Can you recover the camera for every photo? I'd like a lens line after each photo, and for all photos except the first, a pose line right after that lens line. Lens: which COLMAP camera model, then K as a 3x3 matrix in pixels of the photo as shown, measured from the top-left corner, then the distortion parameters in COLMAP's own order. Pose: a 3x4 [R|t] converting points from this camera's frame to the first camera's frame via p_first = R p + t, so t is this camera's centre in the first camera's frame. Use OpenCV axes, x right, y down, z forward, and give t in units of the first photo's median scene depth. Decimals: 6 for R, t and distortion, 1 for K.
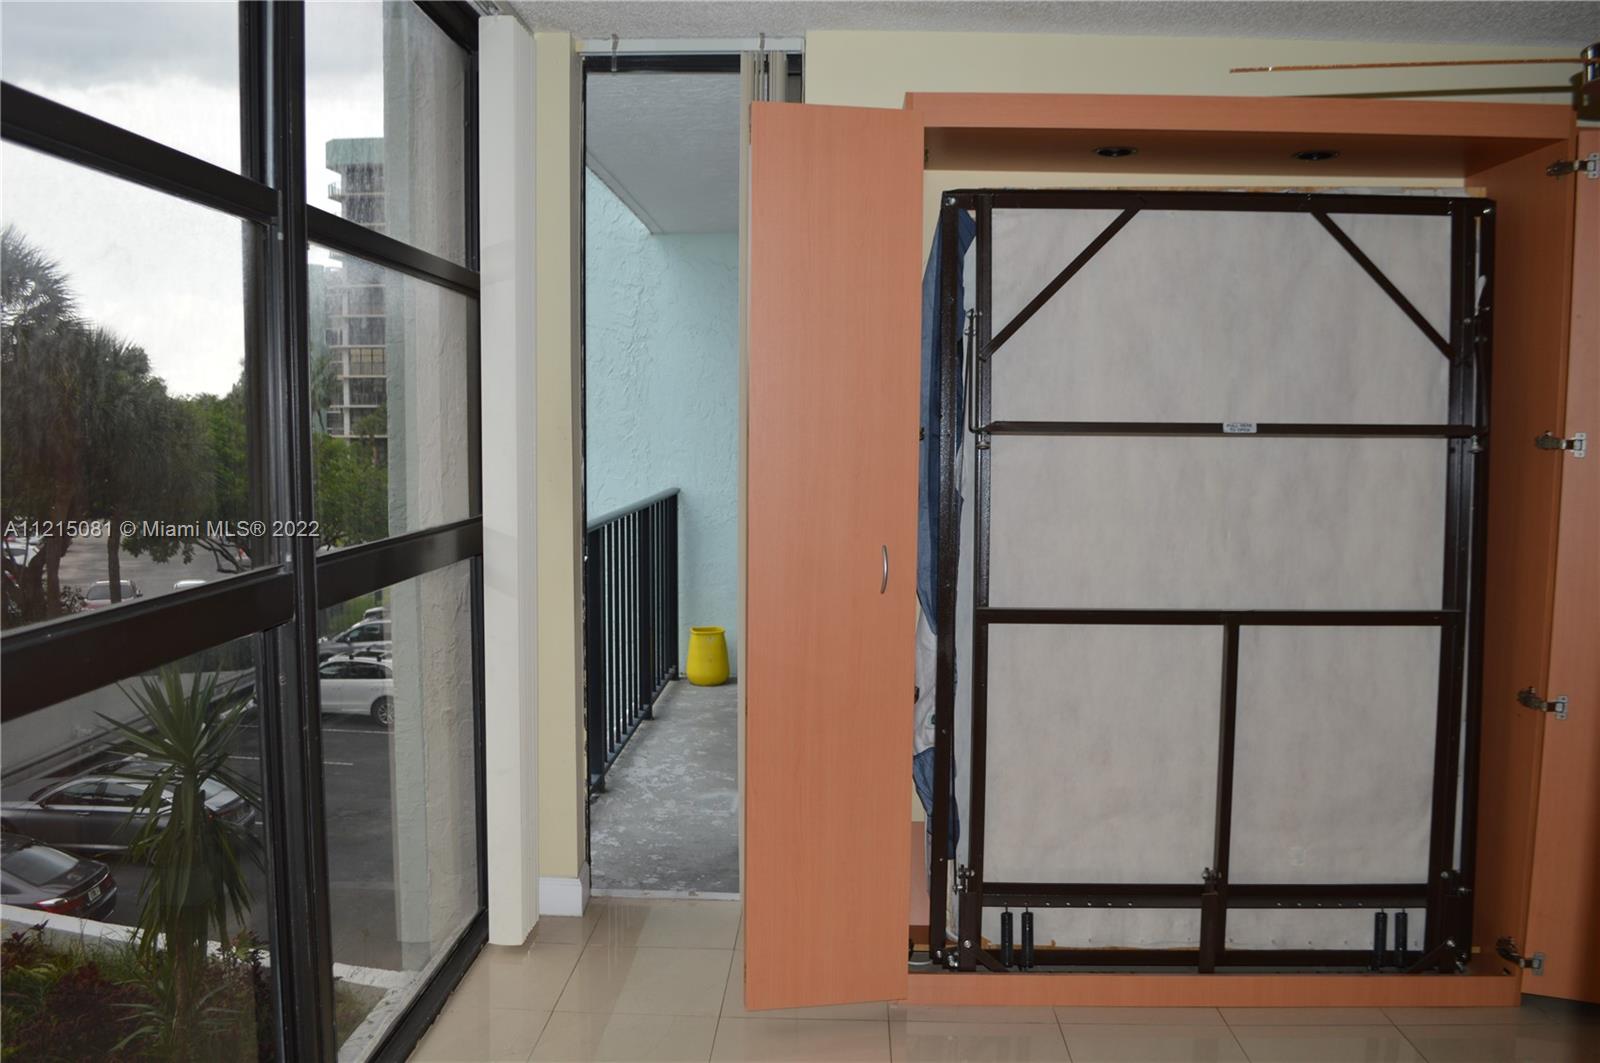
lens RADIAL K [[1275.8, 0, 800.0], [0, 1275.8, 531.5], [0, 0, 1]] dist [-0.093359, 0.017641]
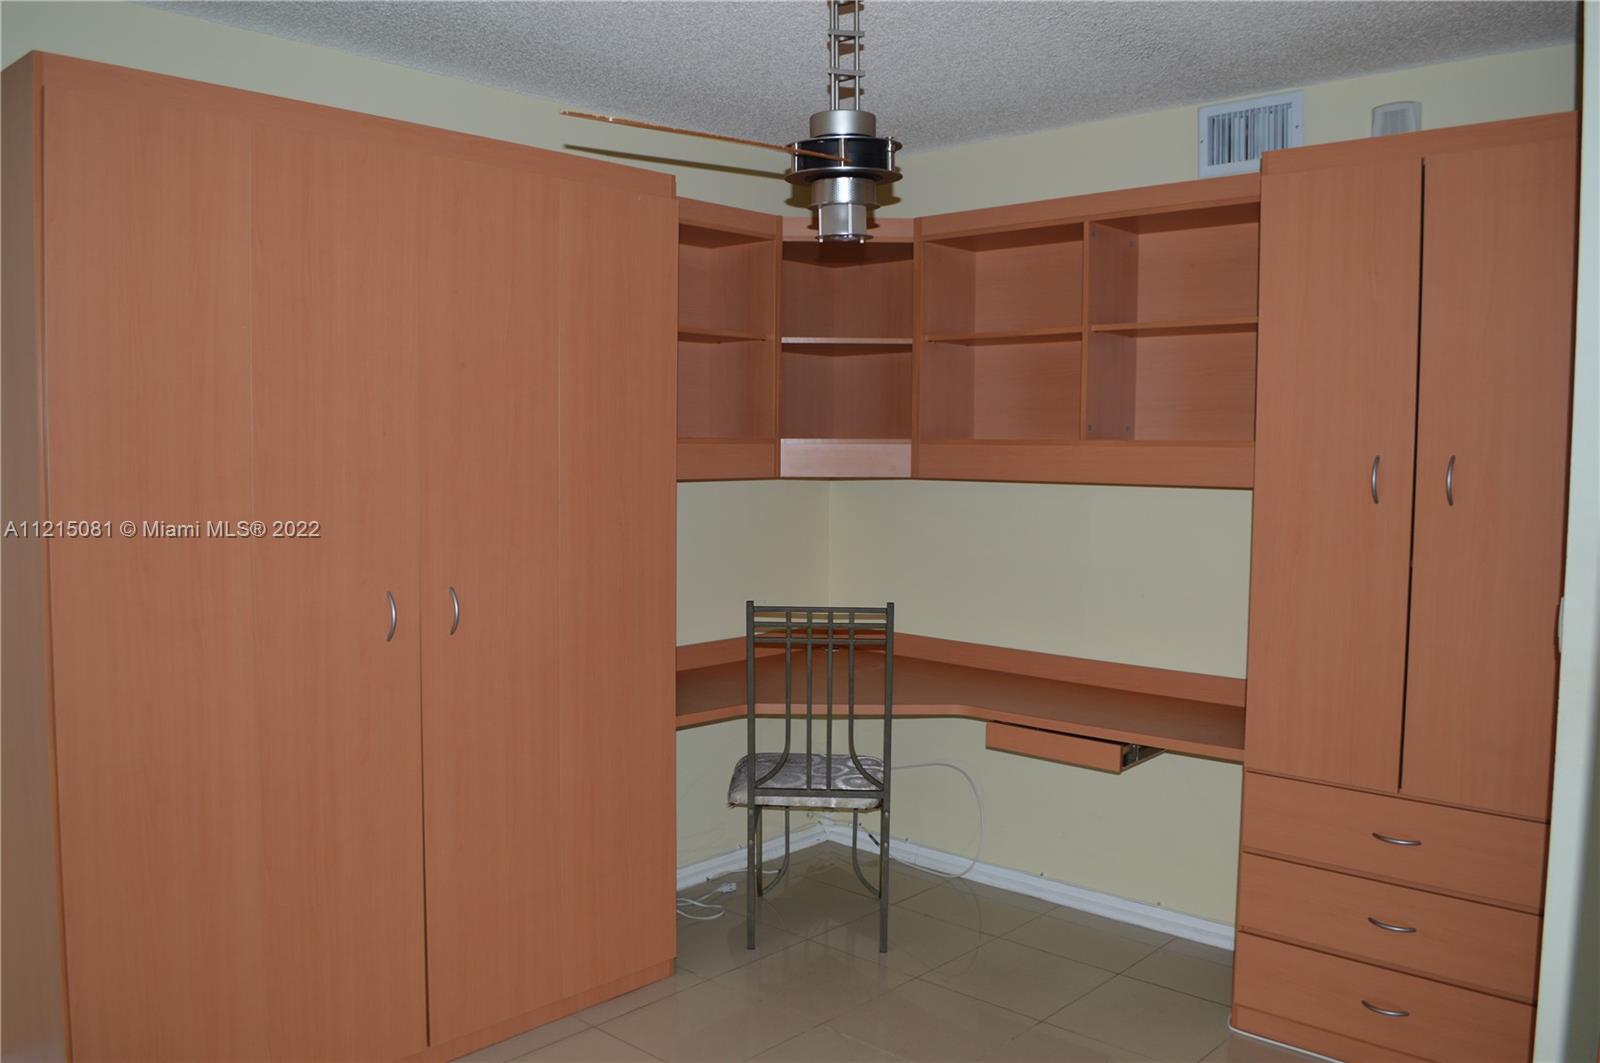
lens RADIAL K [[1275.8, 0, 800.0], [0, 1275.8, 531.5], [0, 0, 1]] dist [-0.093359, 0.017641]
pose [[0.645333, -0.056928, 0.761777, -0.191259], [0.063783, 0.997753, 0.020529, -0.032811], [-0.761234, 0.035341, 0.647513, 0.148032]]
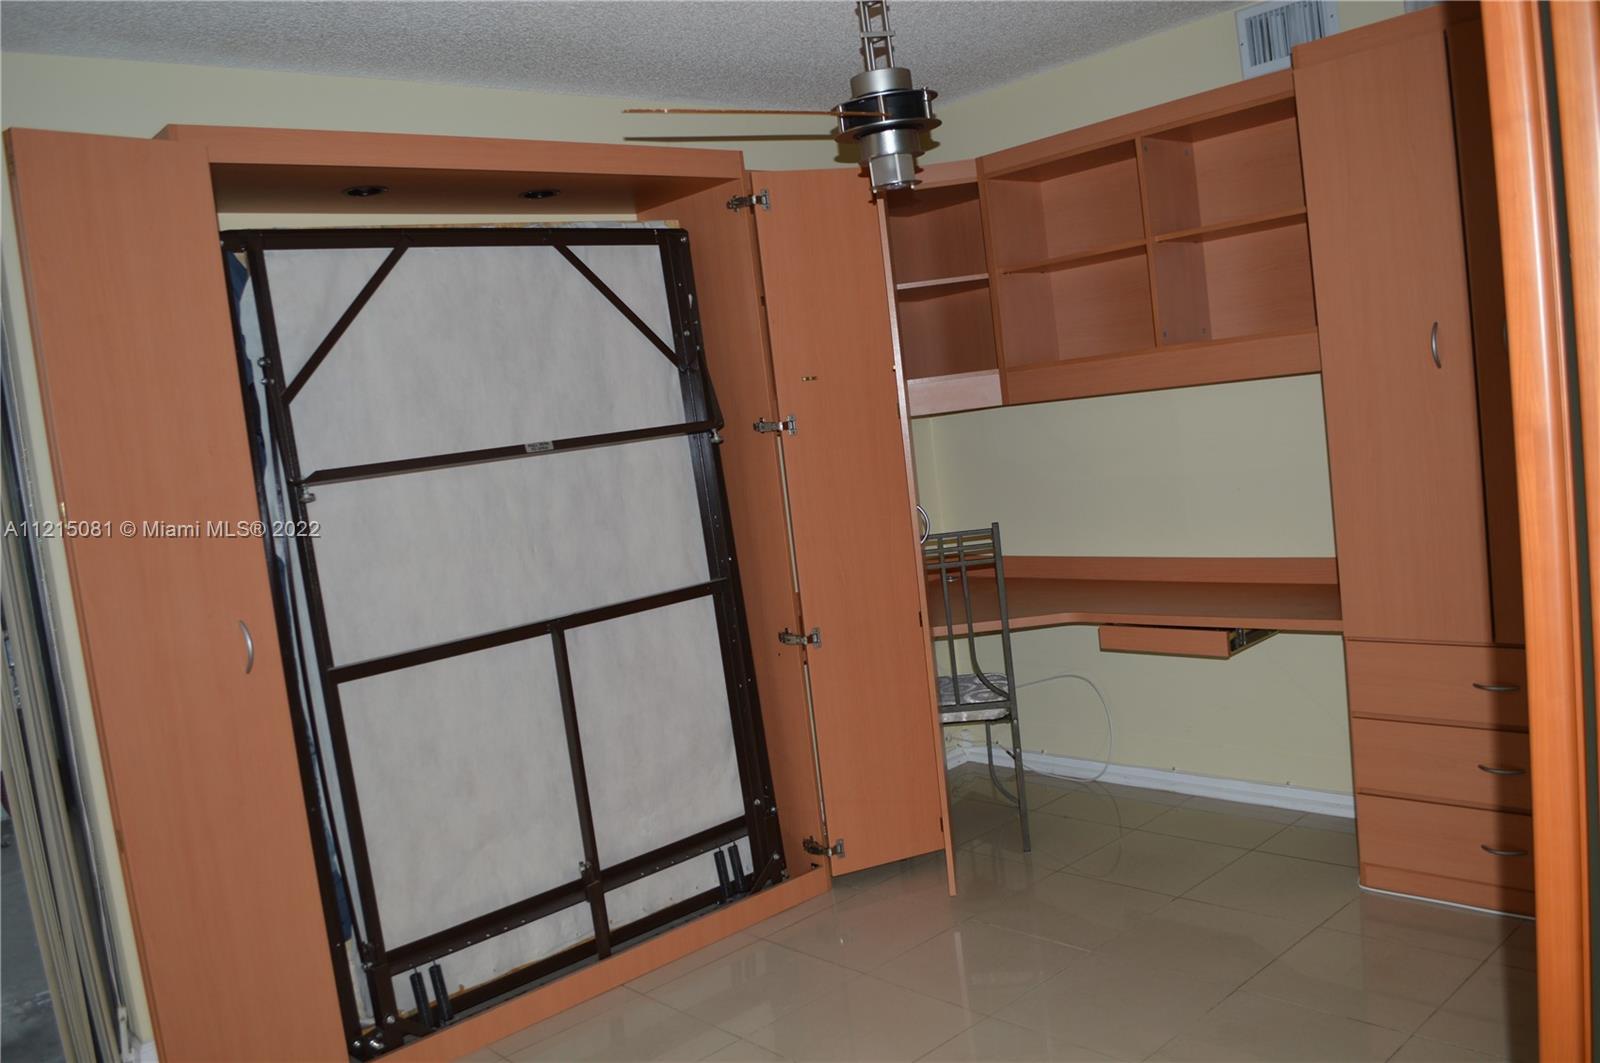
lens RADIAL K [[1275.8, 0, 800.0], [0, 1275.8, 531.5], [0, 0, 1]] dist [-0.093359, 0.017641]
pose [[0.708306, -0.158109, 0.687971, -0.236122], [0.185260, 0.982067, 0.034962, -0.008313], [-0.681162, 0.102690, 0.724895, 0.075869]]
